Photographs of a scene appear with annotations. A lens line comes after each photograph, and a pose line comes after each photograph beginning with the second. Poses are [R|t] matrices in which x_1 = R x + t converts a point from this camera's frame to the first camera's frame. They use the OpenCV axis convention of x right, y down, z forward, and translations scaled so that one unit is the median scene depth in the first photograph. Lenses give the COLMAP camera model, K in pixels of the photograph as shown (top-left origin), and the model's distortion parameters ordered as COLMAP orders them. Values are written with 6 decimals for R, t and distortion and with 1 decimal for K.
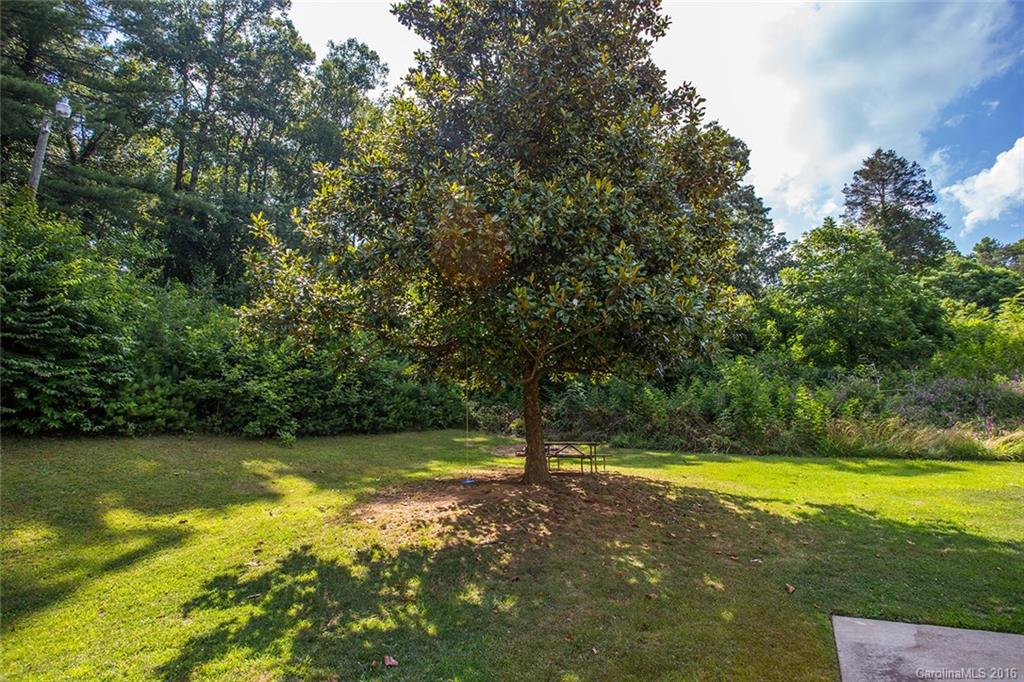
lens RADIAL K [[501.1, 0, 502.1], [0, 501.1, 338.9], [0, 0, 1]] dist [-0.050252, 0.014752]
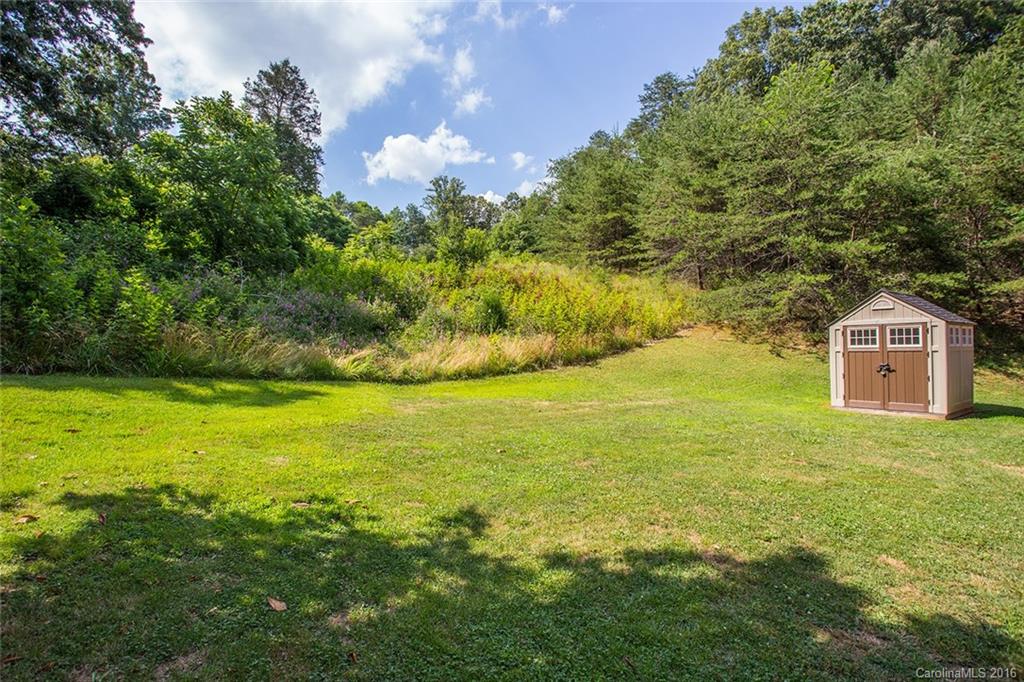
lens RADIAL K [[501.1, 0, 511.9], [0, 501.1, 337.3], [0, 0, 1]] dist [-0.050252, 0.014752]
pose [[0.386397, 0.047868, 0.921089, 0.218818], [-0.214571, 0.975918, 0.039295, 0.054413], [-0.897026, -0.212822, 0.387363, 0.298672]]
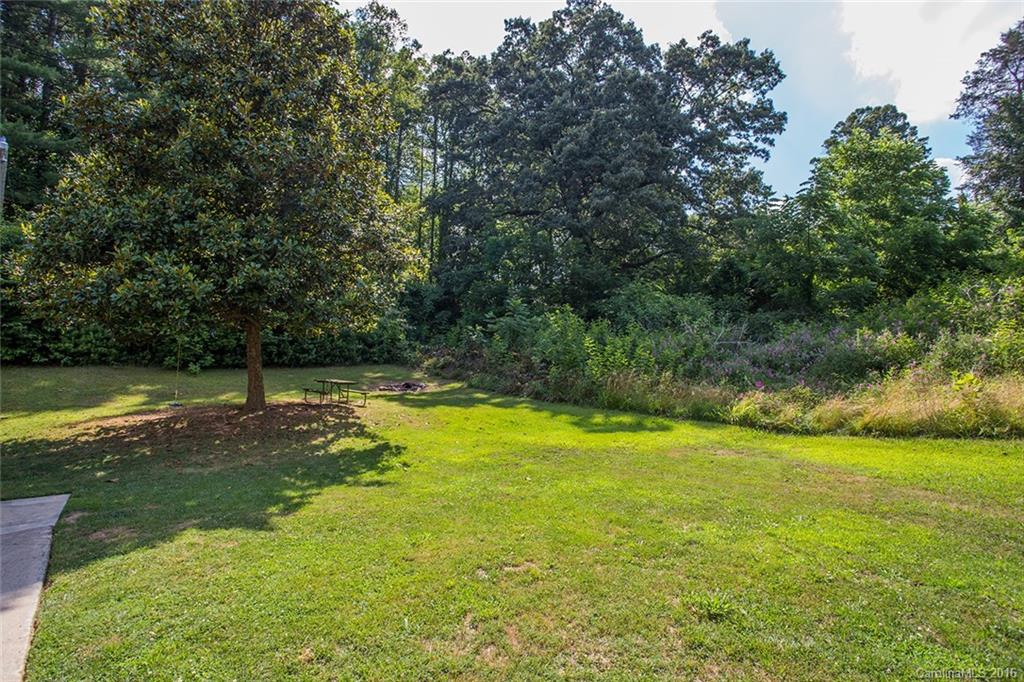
lens RADIAL K [[486.9, 0, 510.2], [0, 486.9, 342.0], [0, 0, 1]] dist [-0.016422, 0.000732]
pose [[0.954983, 0.017303, -0.296155, 0.760878], [0.024244, 0.990406, 0.136045, -0.032639], [0.295668, -0.137100, 0.945402, 0.006307]]
